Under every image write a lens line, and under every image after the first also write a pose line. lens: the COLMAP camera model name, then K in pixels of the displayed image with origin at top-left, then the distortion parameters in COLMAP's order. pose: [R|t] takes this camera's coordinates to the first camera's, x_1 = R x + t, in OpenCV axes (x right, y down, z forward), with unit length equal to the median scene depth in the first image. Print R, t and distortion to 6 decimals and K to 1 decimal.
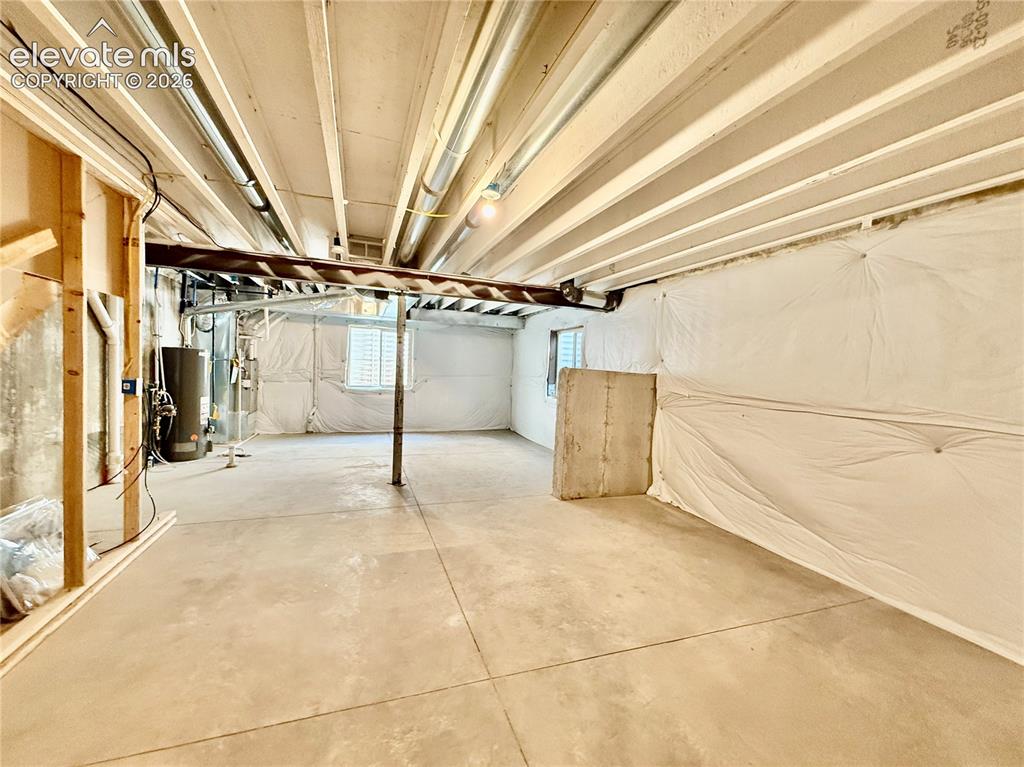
lens RADIAL K [[406.8, 0, 508.8], [0, 406.8, 384.8], [0, 0, 1]] dist [-0.002094, -0.000007]
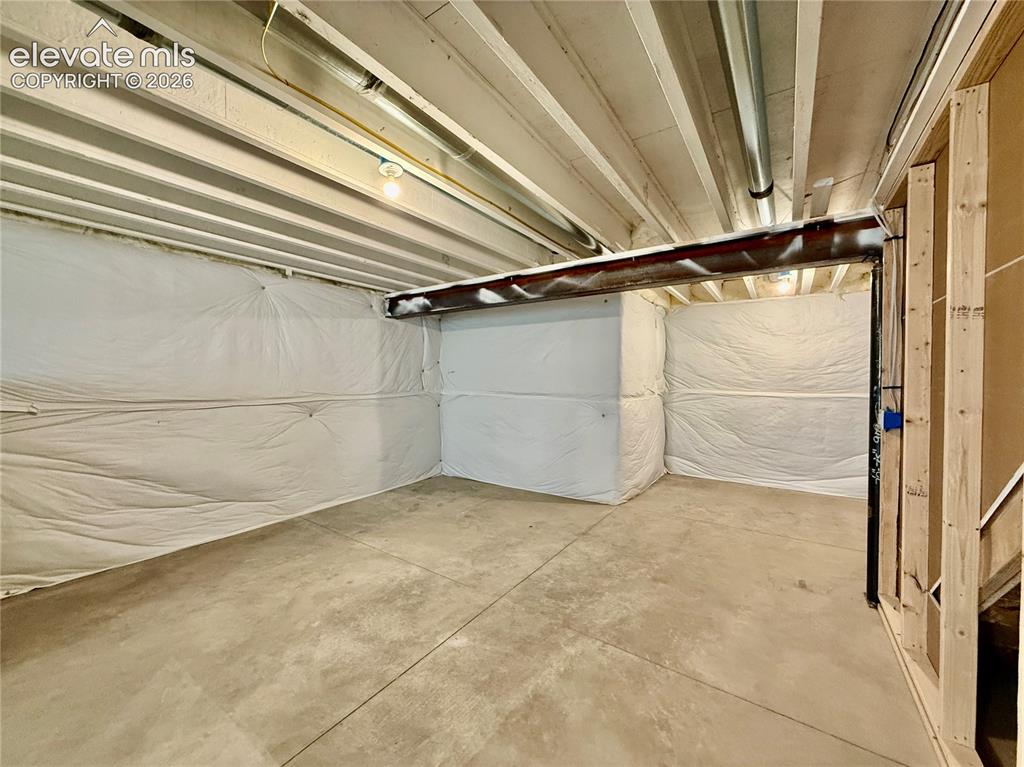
lens RADIAL K [[406.8, 0, 510.8], [0, 406.8, 382.5], [0, 0, 1]] dist [-0.002094, -0.000007]
pose [[-0.579896, -0.051003, 0.813093, -0.792135], [0.011534, 0.997424, 0.070792, -0.086919], [-0.814609, 0.050431, -0.577814, 1.171712]]
